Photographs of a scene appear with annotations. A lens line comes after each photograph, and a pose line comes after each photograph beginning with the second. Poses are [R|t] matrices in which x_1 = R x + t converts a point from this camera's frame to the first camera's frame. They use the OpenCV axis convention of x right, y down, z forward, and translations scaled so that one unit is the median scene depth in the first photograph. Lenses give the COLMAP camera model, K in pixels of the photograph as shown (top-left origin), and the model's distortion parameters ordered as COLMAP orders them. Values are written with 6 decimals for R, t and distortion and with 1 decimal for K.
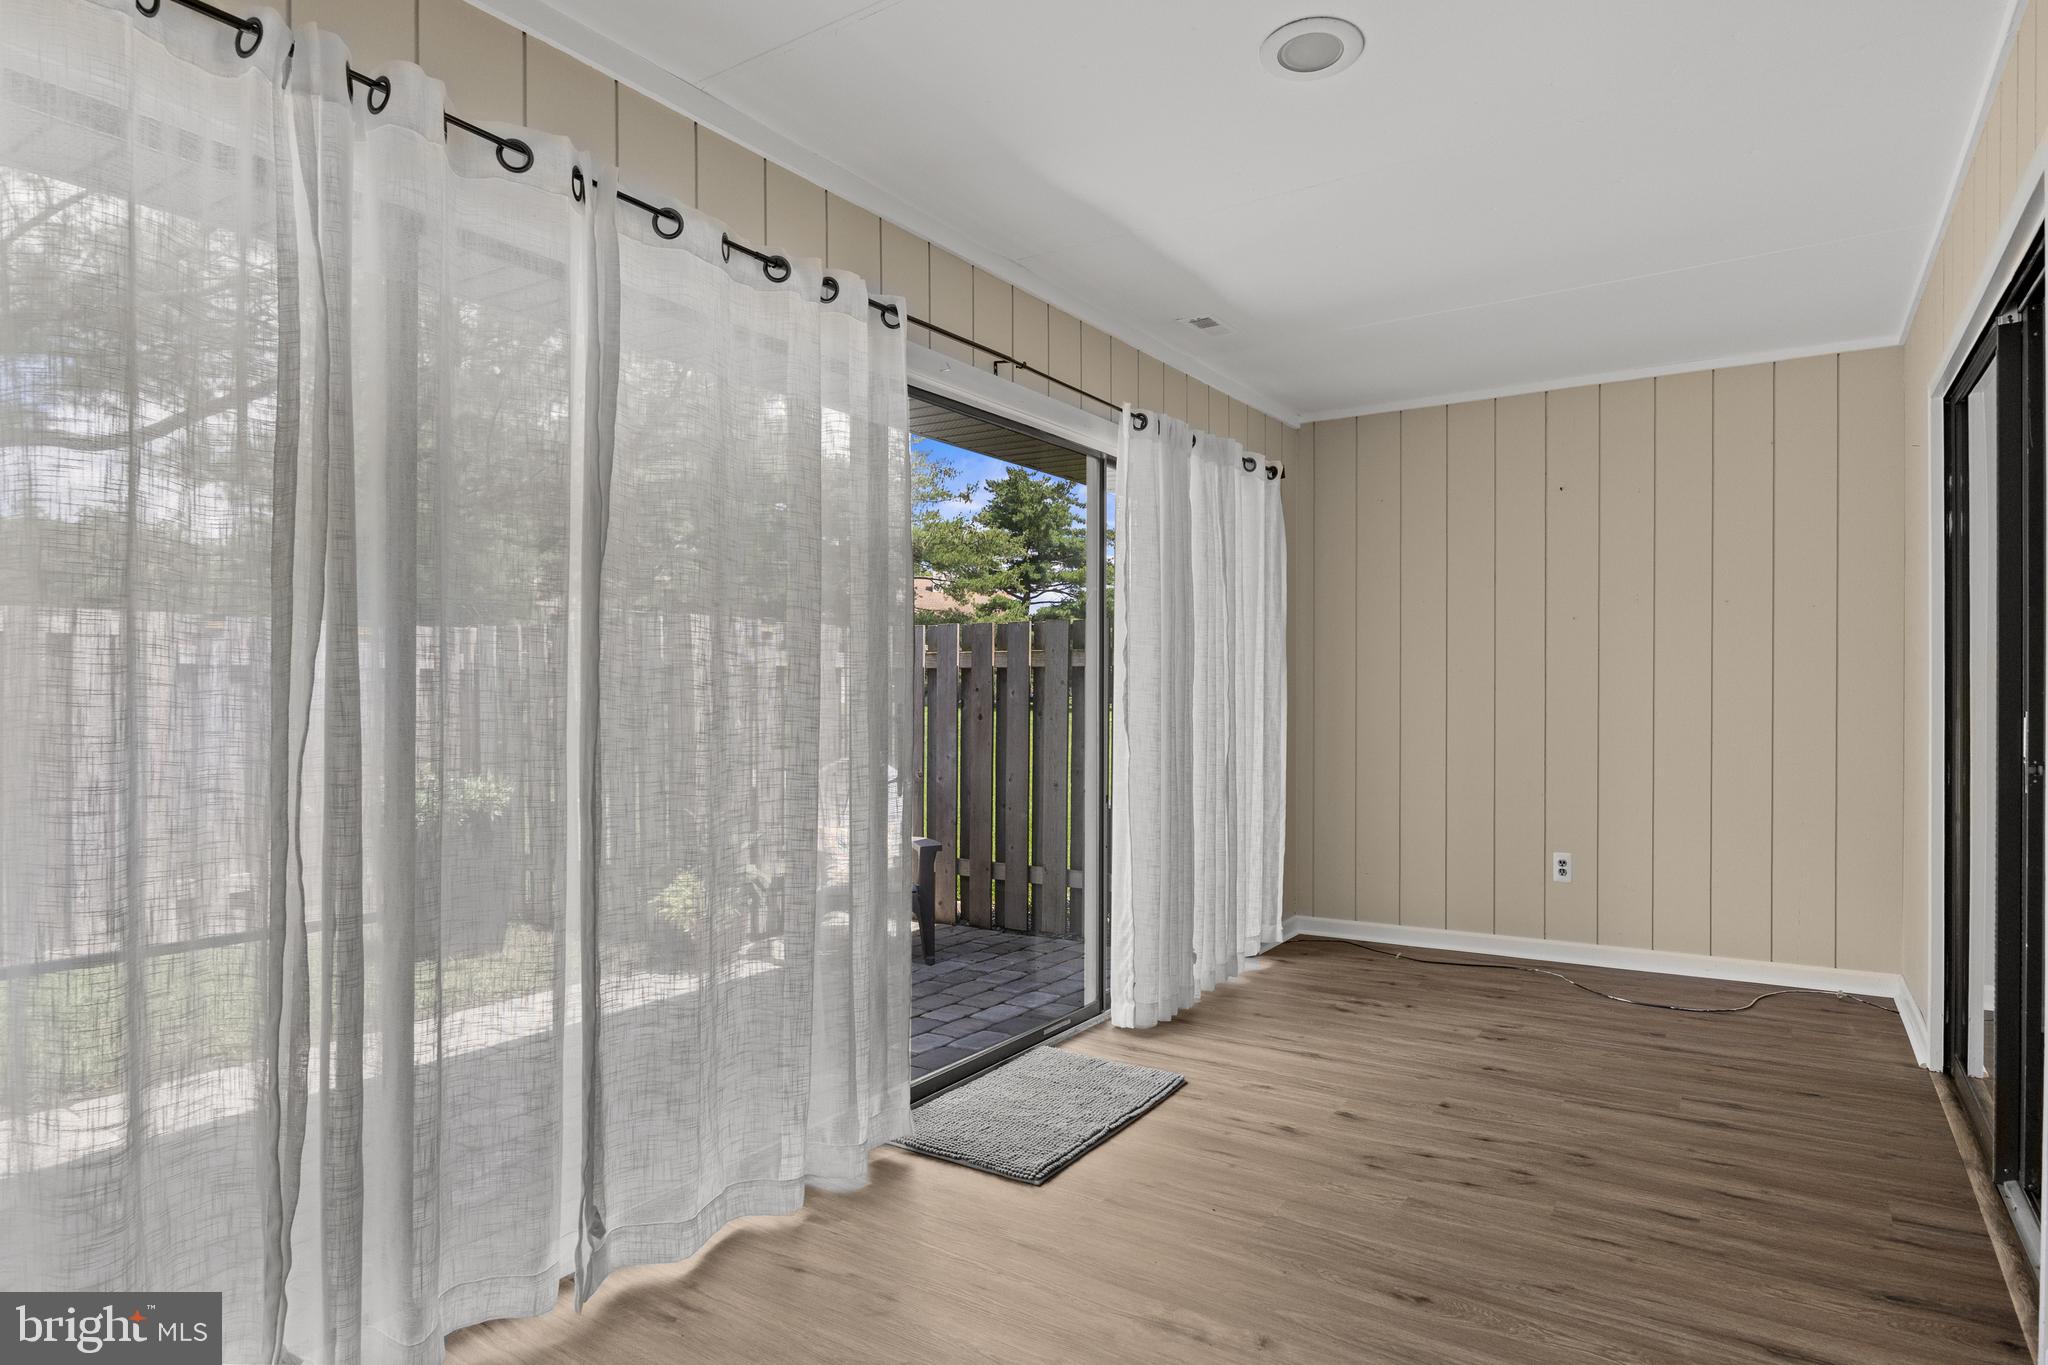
lens RADIAL K [[1134.4, 0, 1028.8], [0, 1134.4, 691.7], [0, 0, 1]] dist [-0.007357, 0.000824]
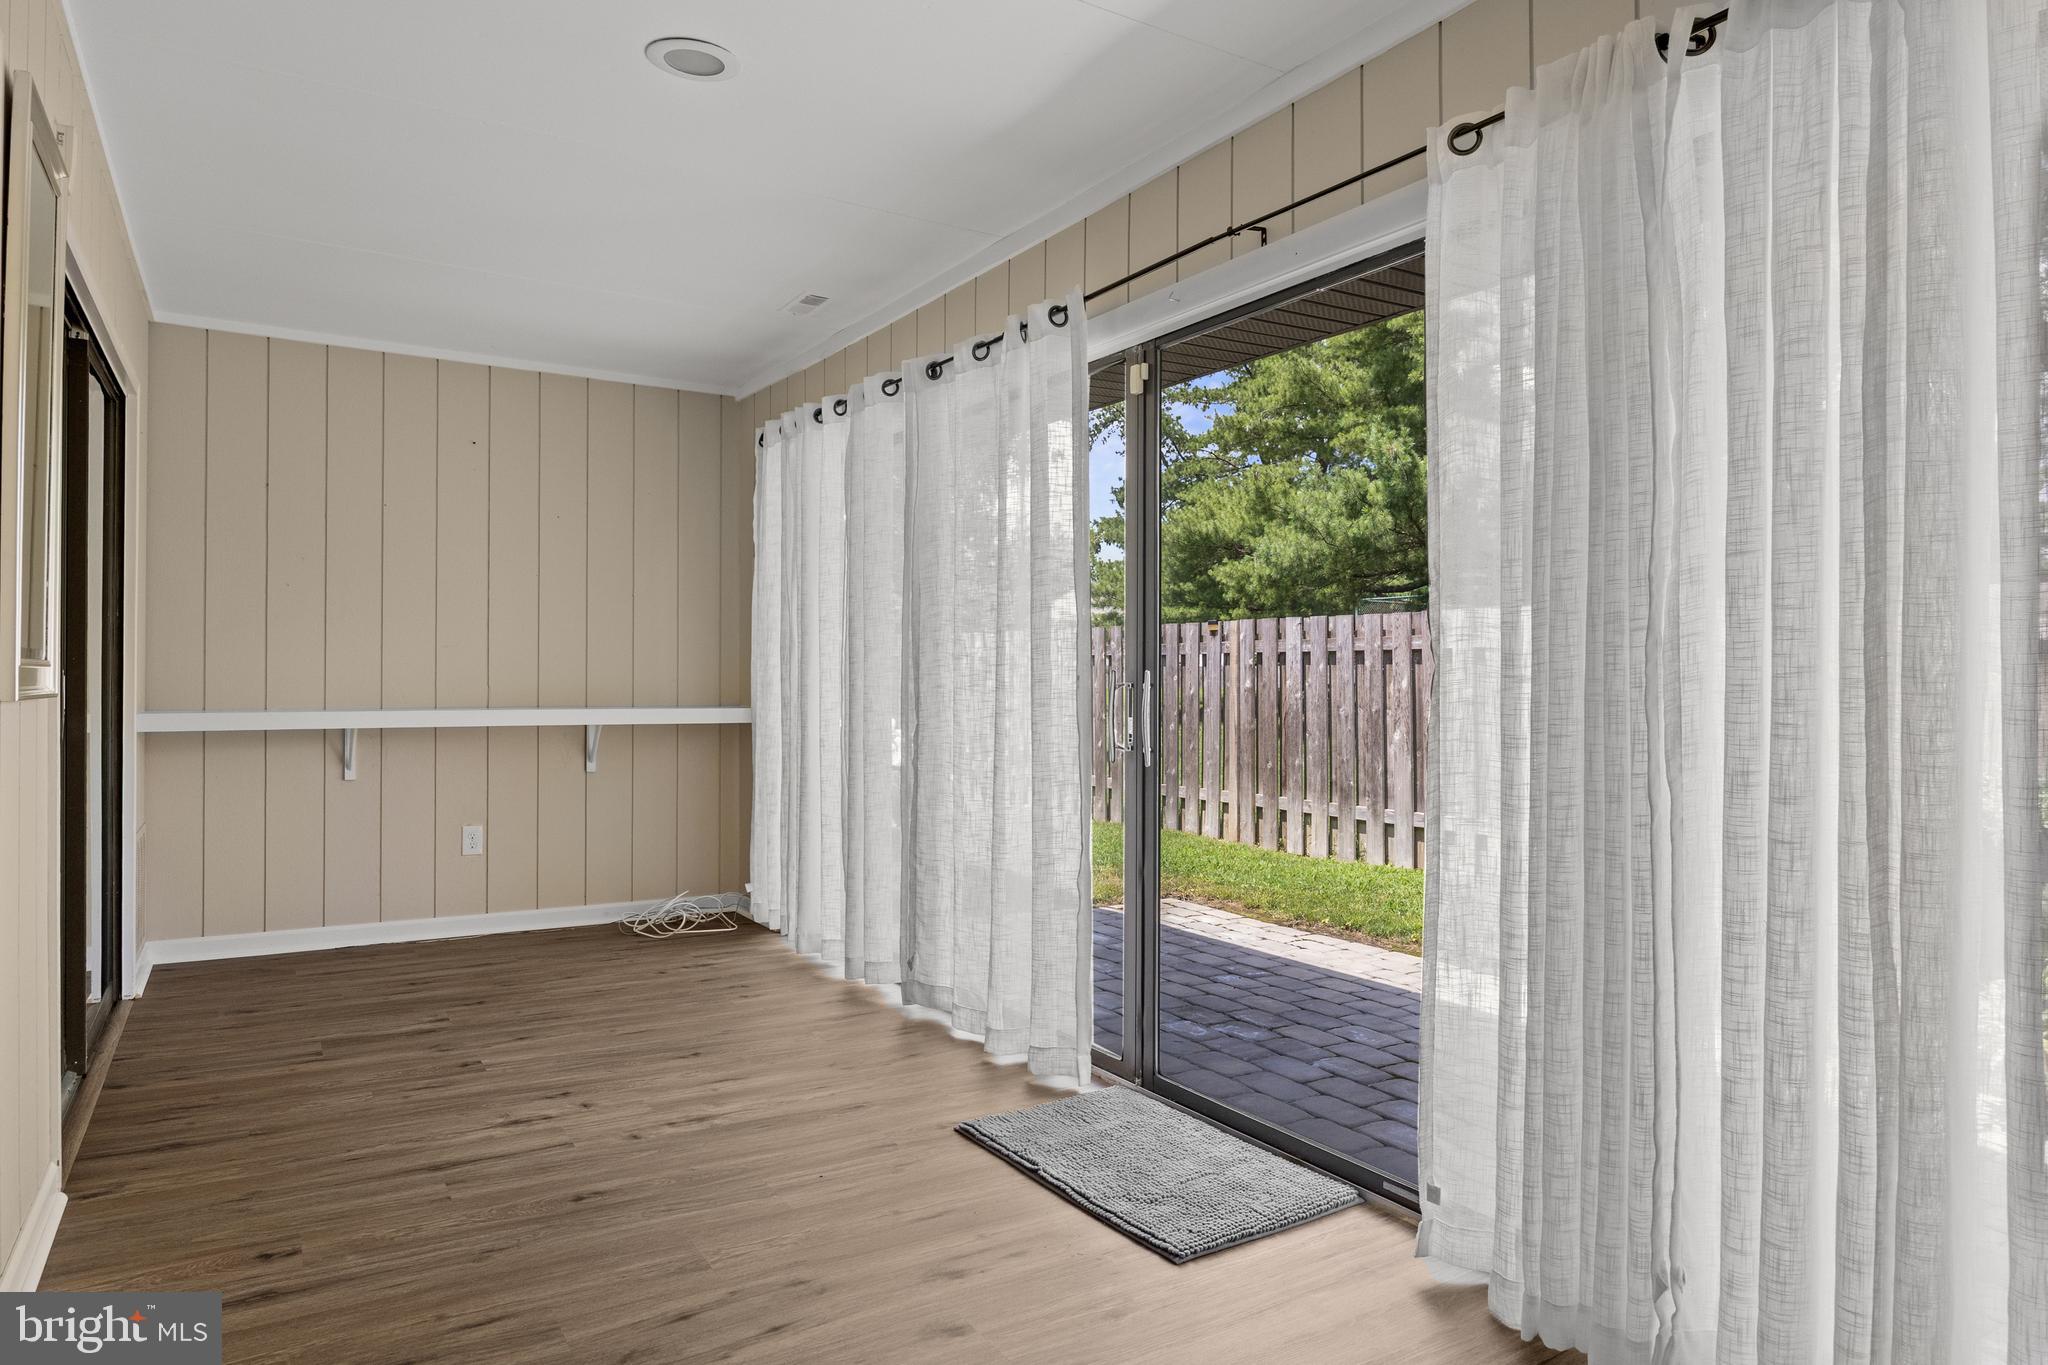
lens RADIAL K [[1250.6, 0, 1018.6], [0, 1250.6, 675.1], [0, 0, 1]] dist [-0.004166, 0.000778]
pose [[-0.419958, -0.002541, -0.907540, 1.056498], [-0.002498, 0.999996, -0.001644, 0.018288], [0.907540, 0.001577, -0.419962, 1.571314]]
